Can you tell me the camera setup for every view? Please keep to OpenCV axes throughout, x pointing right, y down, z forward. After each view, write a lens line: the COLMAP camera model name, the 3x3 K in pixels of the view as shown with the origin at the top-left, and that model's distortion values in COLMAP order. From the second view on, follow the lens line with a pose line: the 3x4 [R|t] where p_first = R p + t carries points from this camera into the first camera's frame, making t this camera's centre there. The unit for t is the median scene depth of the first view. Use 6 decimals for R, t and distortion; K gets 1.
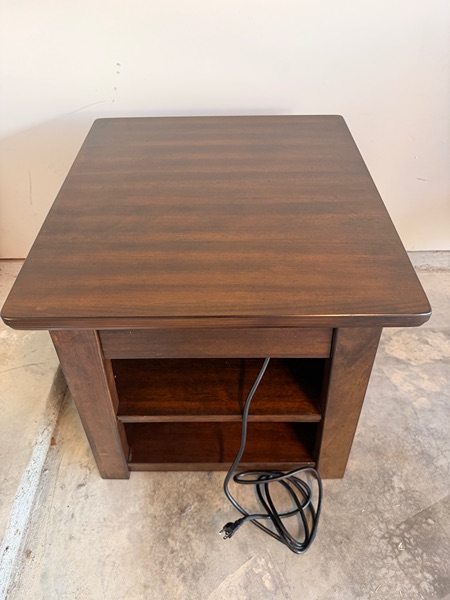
lens RADIAL K [[427.0, 0, 223.8], [0, 427.0, 308.4], [0, 0, 1]] dist [0.007040, -0.018839]
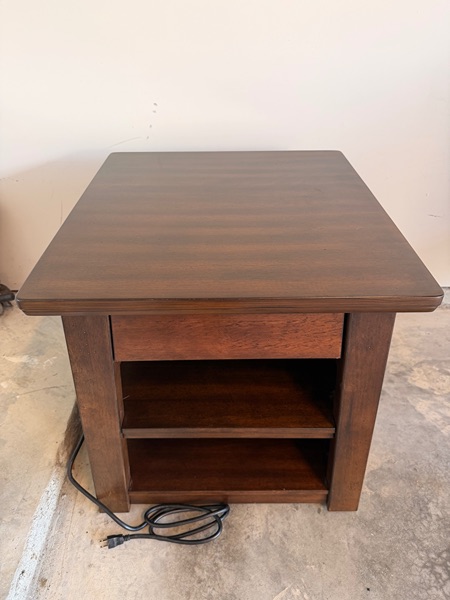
lens RADIAL K [[427.0, 0, 224.2], [0, 427.0, 311.1], [0, 0, 1]] dist [0.007040, -0.018839]
pose [[0.999899, 0.011556, 0.008271, -0.079422], [-0.010150, 0.988103, -0.153456, 0.129385], [-0.009946, 0.153356, 0.988121, -0.004413]]
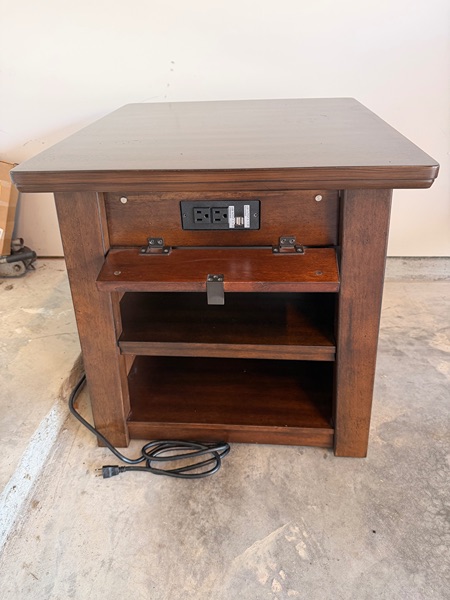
lens RADIAL K [[427.0, 0, 225.1], [0, 427.0, 309.8], [0, 0, 1]] dist [0.007040, -0.018839]
pose [[0.996698, 0.031808, -0.074704, -0.001987], [-0.047462, 0.974749, -0.218203, 0.340619], [0.065877, 0.221028, 0.973040, 0.050684]]
